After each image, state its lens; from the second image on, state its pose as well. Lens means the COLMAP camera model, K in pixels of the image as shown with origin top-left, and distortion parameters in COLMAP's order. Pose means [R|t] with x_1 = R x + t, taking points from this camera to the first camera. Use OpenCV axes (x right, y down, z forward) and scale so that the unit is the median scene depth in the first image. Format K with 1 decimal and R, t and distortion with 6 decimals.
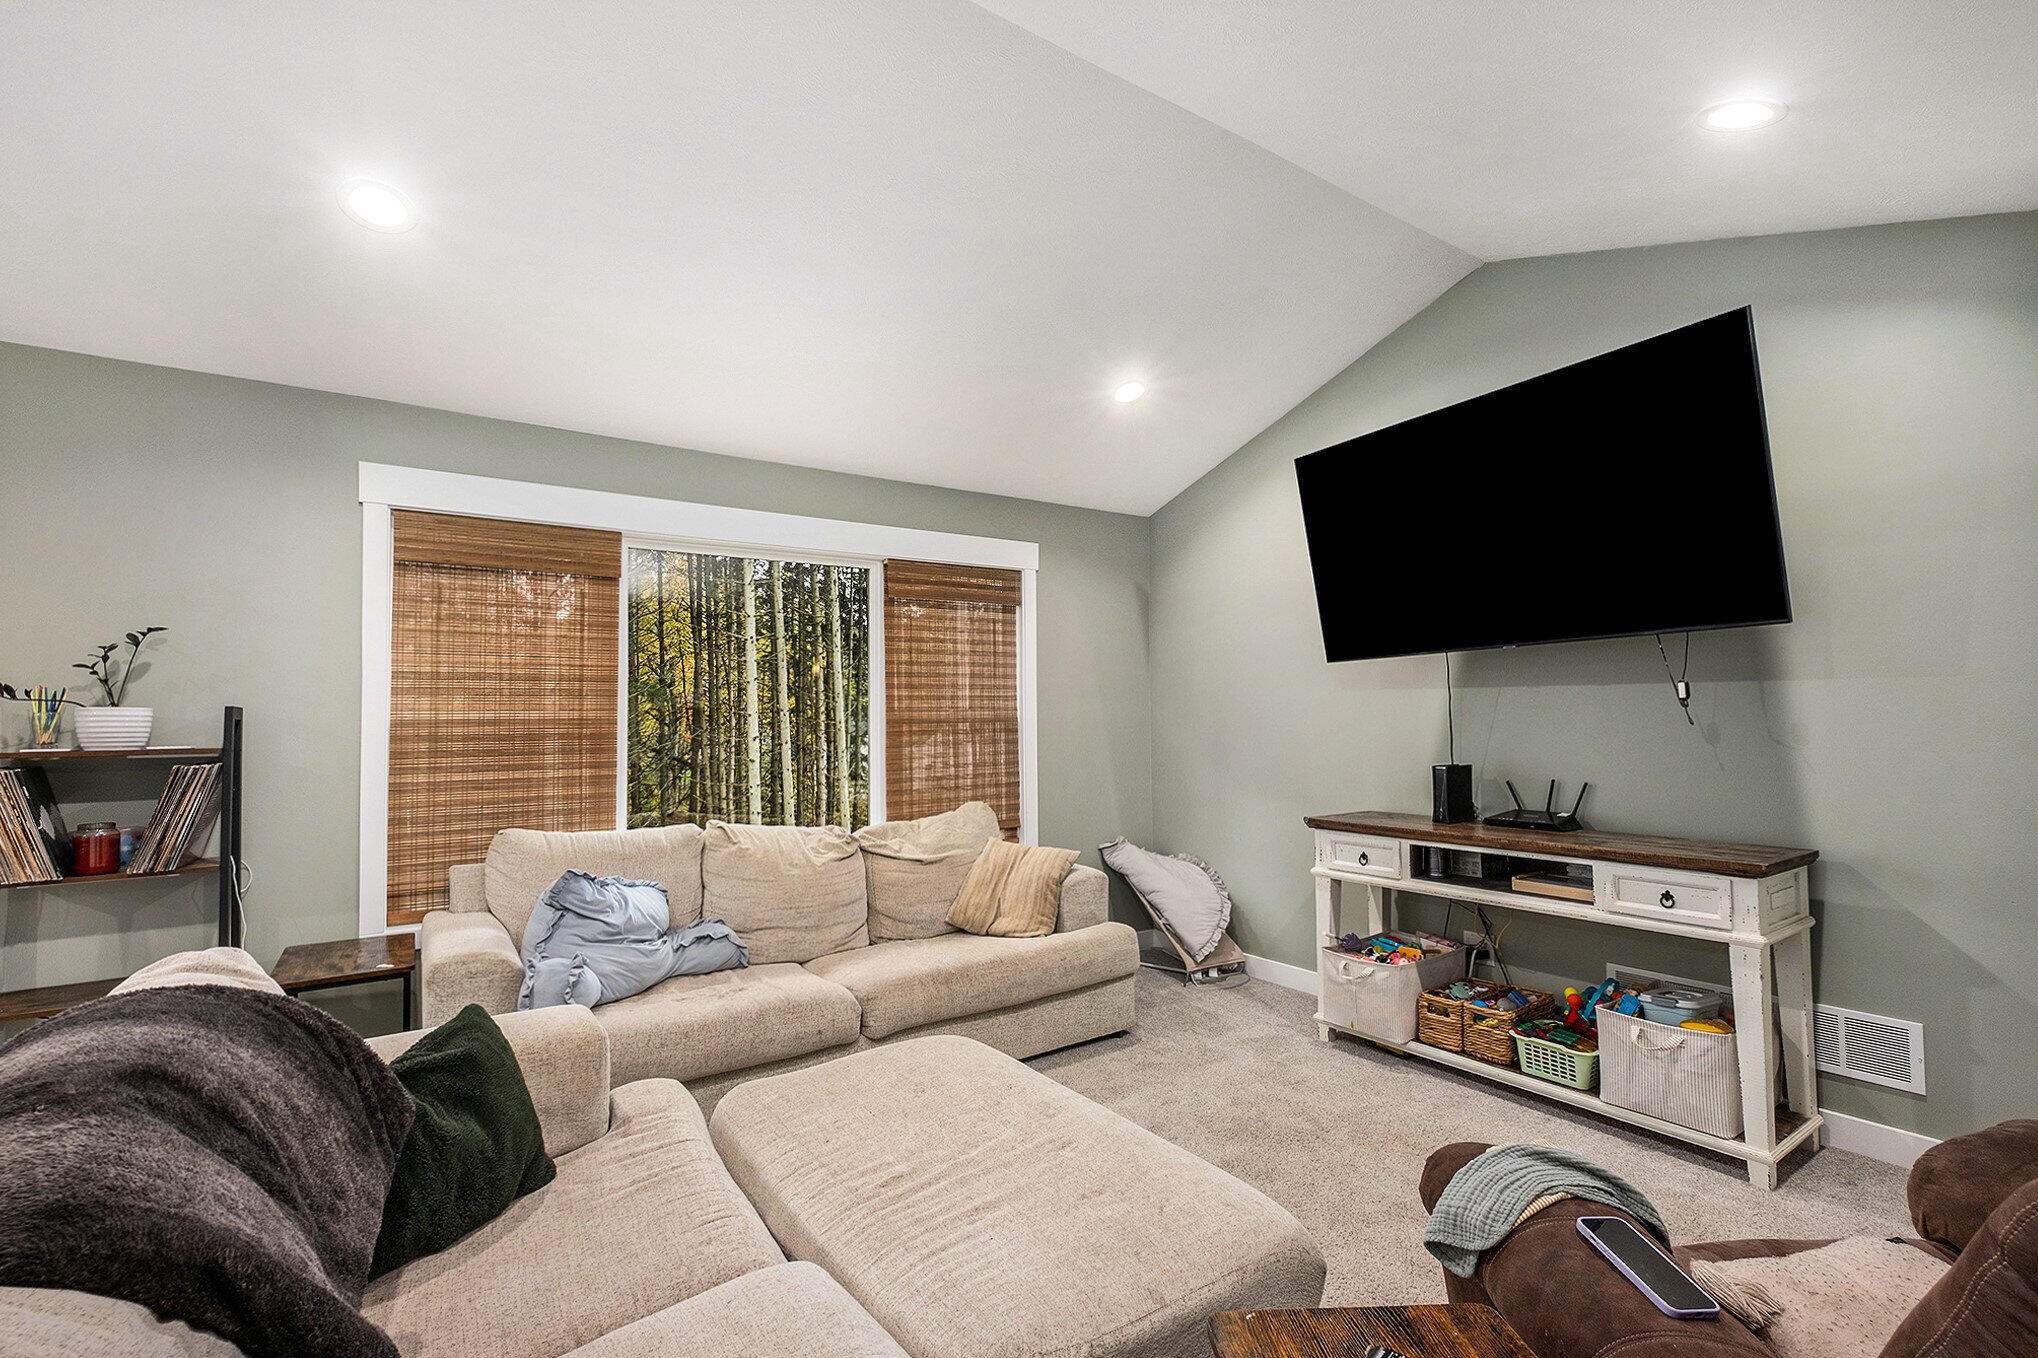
lens RADIAL K [[891.5, 0, 1012.4], [0, 891.5, 690.2], [0, 0, 1]] dist [-0.000138, 0.000054]
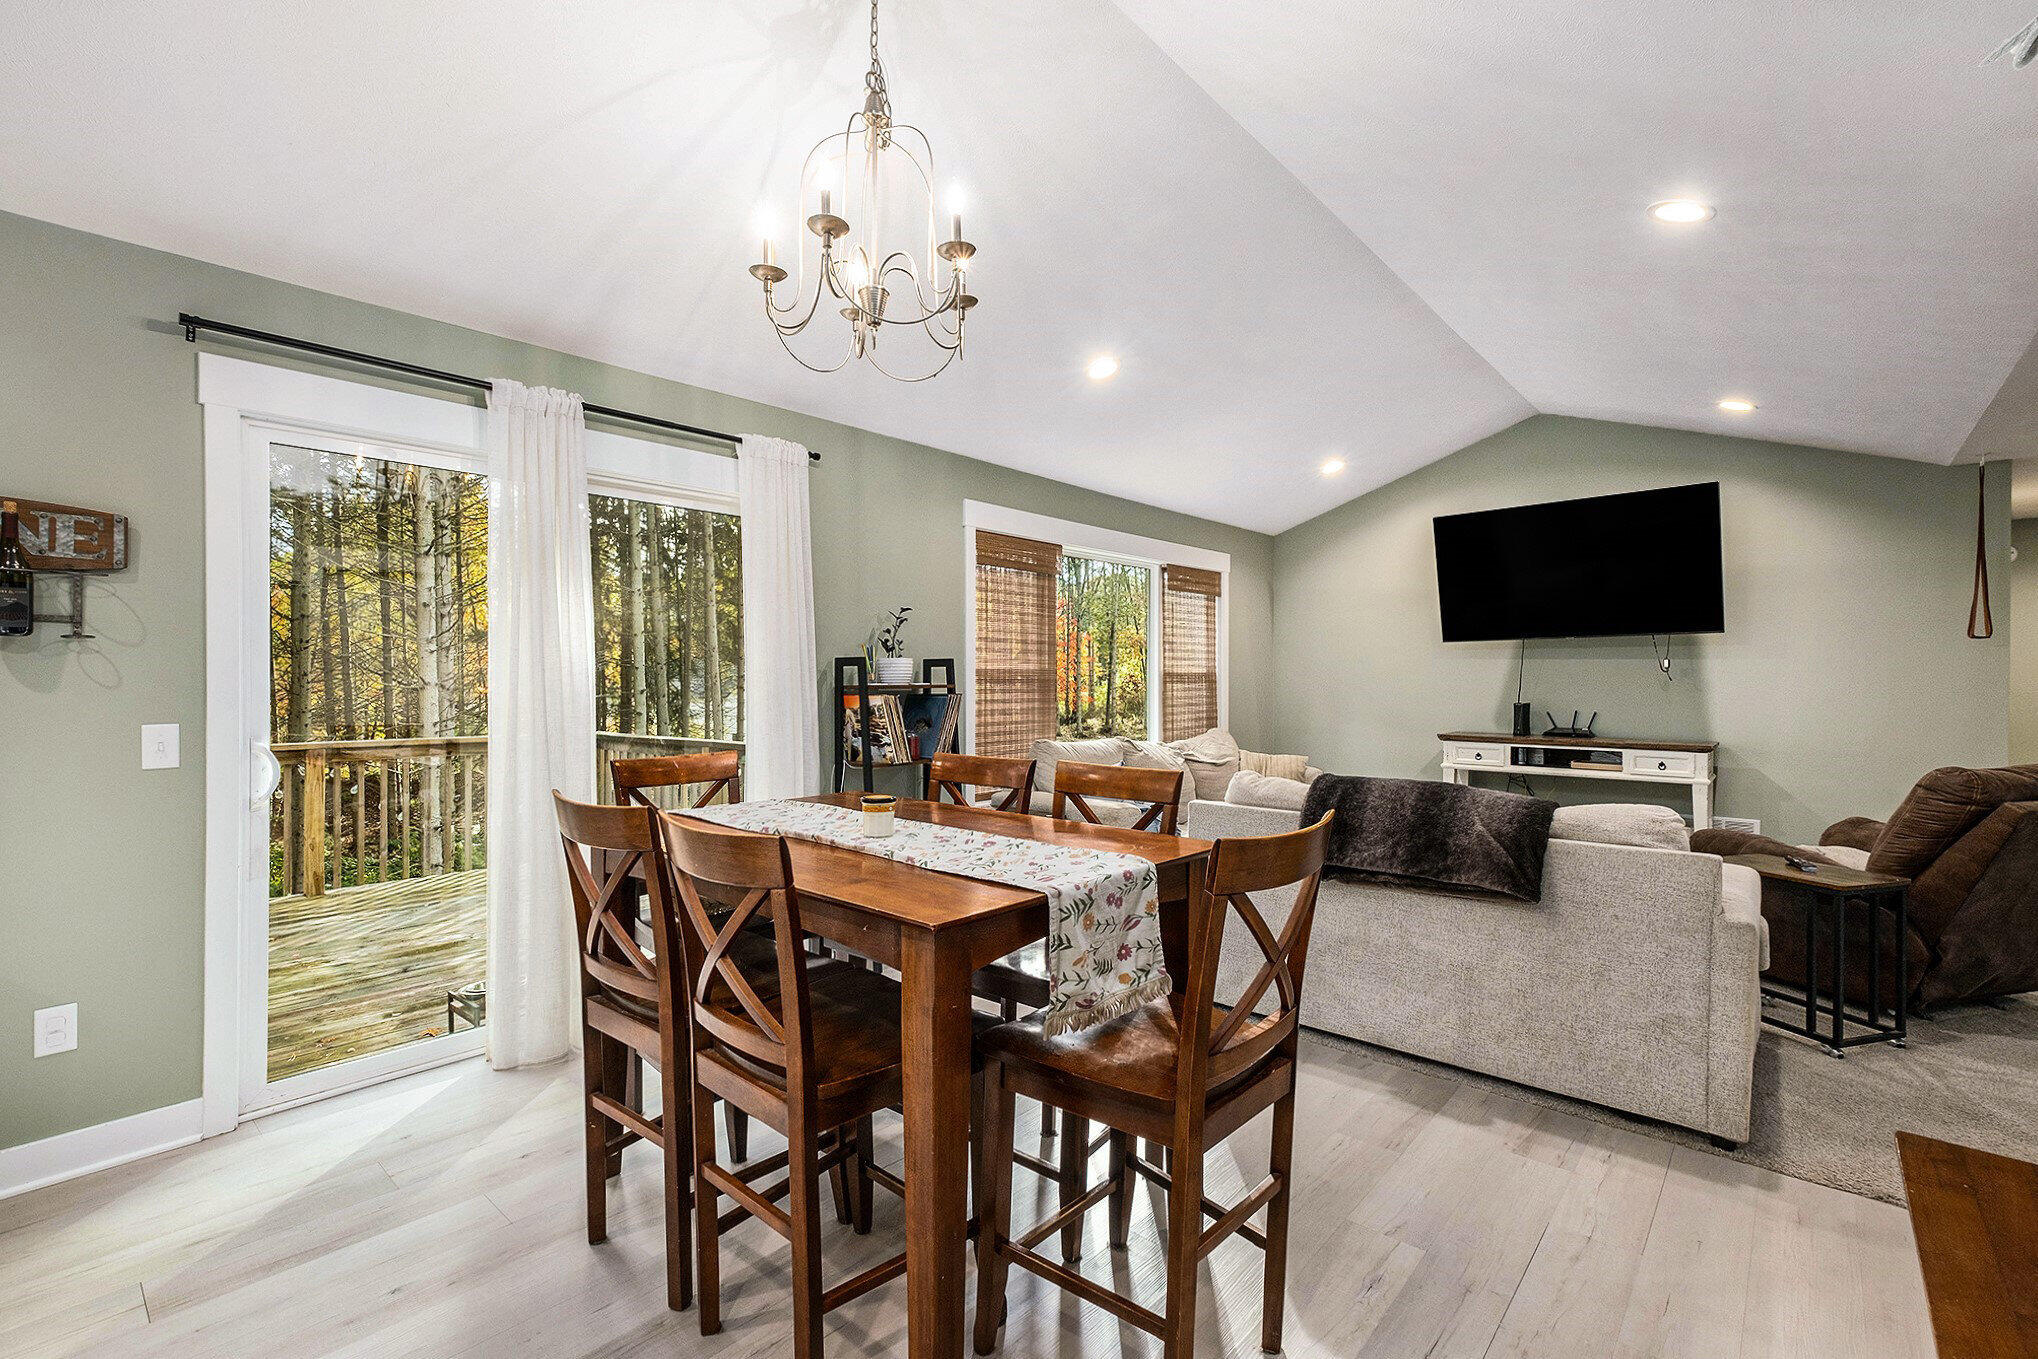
lens RADIAL K [[908.7, 0, 1019.0], [0, 908.7, 679.5], [0, 0, 1]] dist [0.023989, -0.000088]
pose [[0.963651, 0.012873, 0.266855, -0.976942], [-0.022317, 0.999226, 0.032390, 0.000198], [-0.266232, -0.037168, 0.963192, -0.495659]]
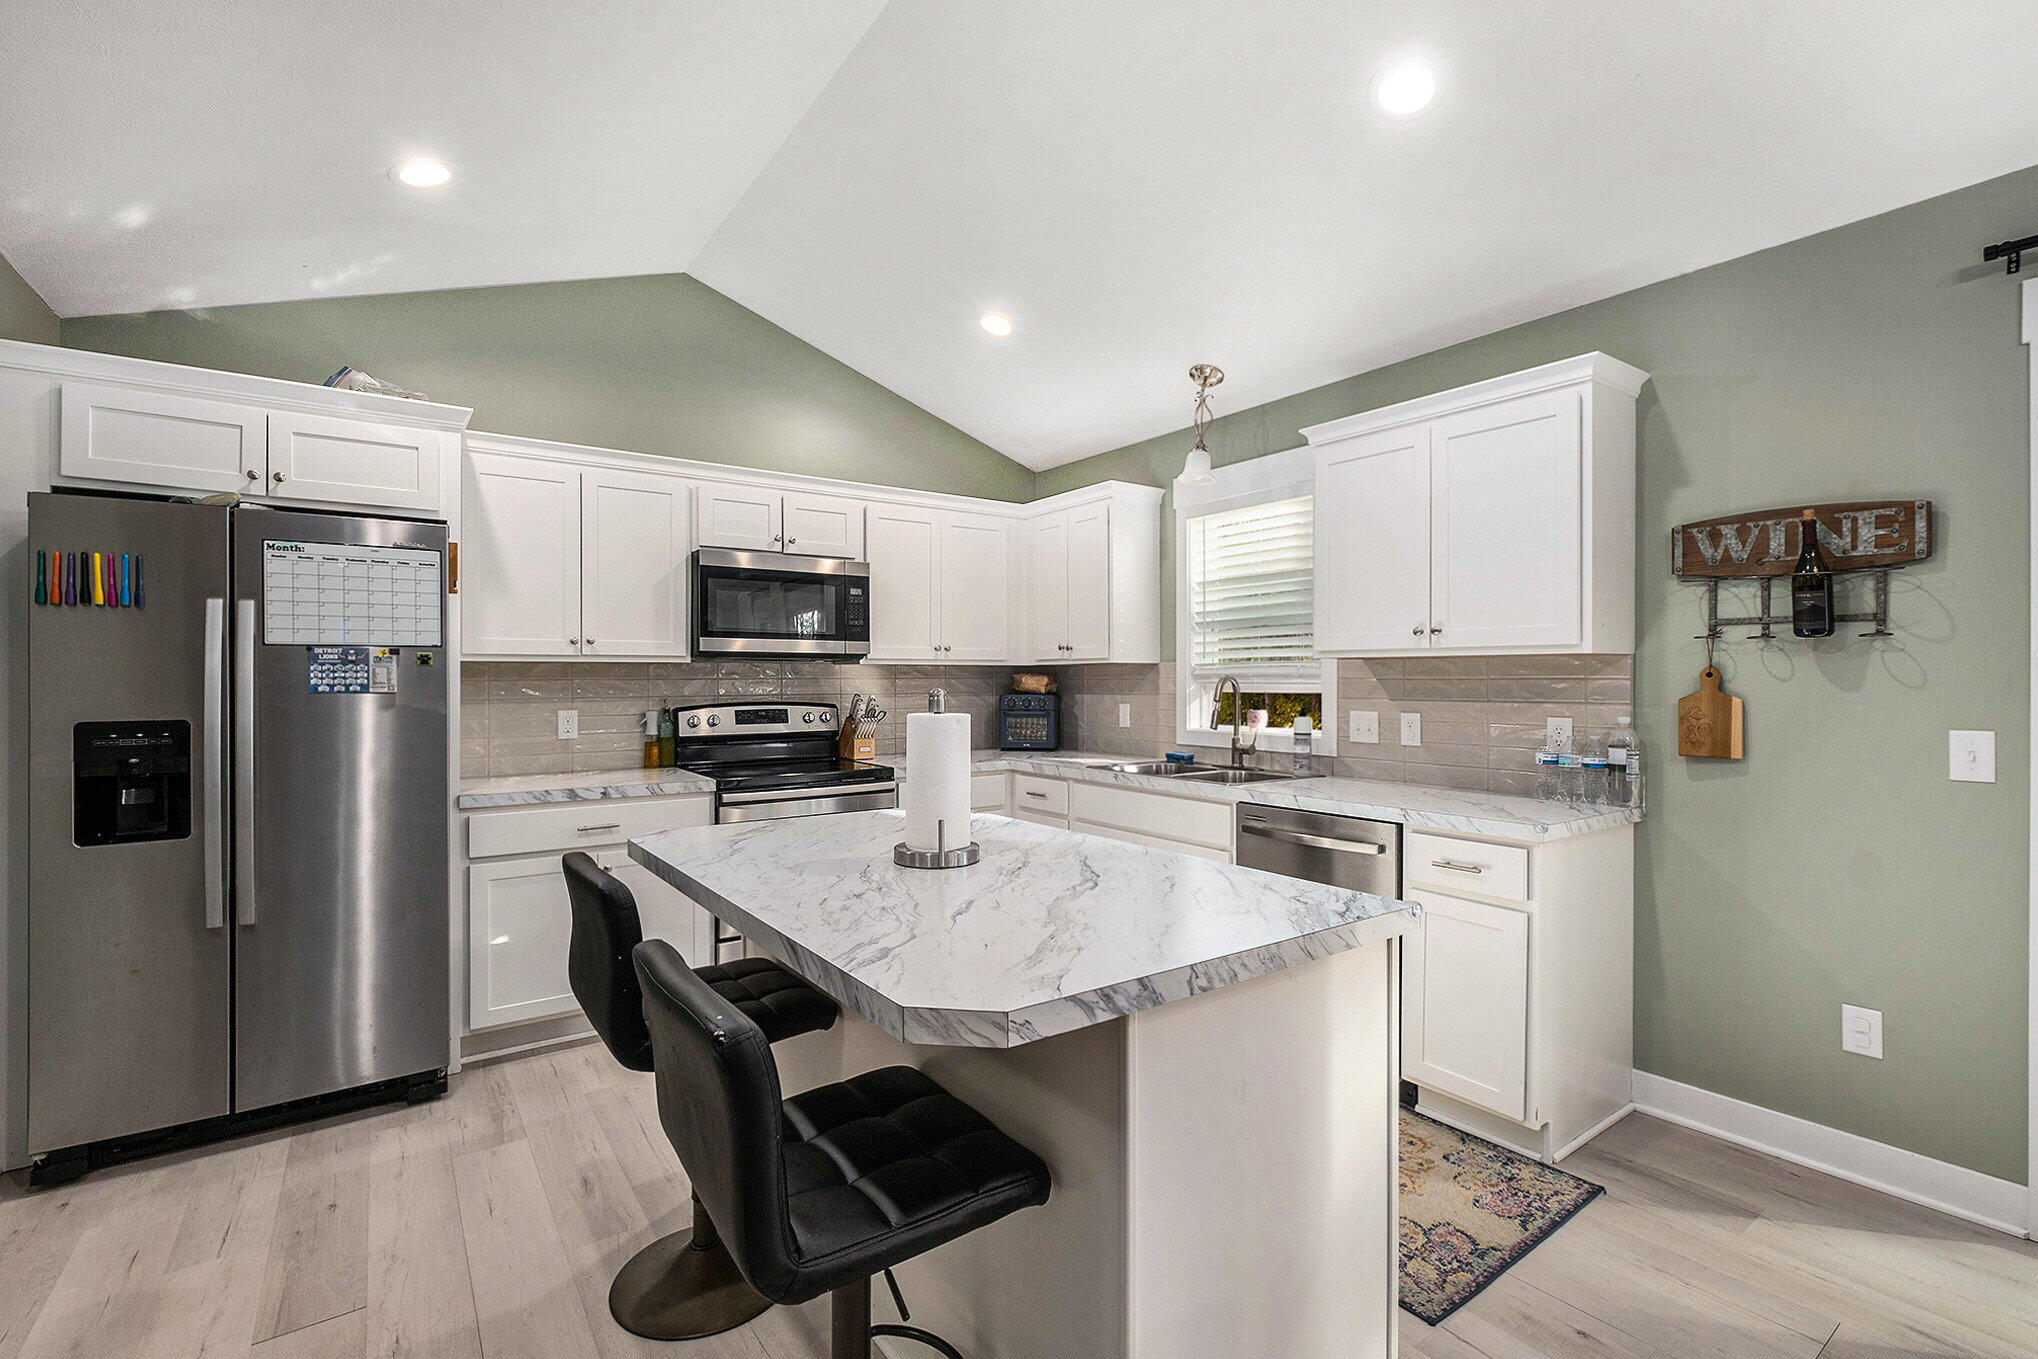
lens RADIAL K [[906.7, 0, 1023.6], [0, 906.7, 684.8], [0, 0, 1]] dist [0.000541, -0.000005]
pose [[0.042202, 0.024684, -0.998804, -0.836824], [0.032292, 0.999139, 0.026056, 0.005774], [0.998587, -0.033353, 0.041368, -0.282524]]
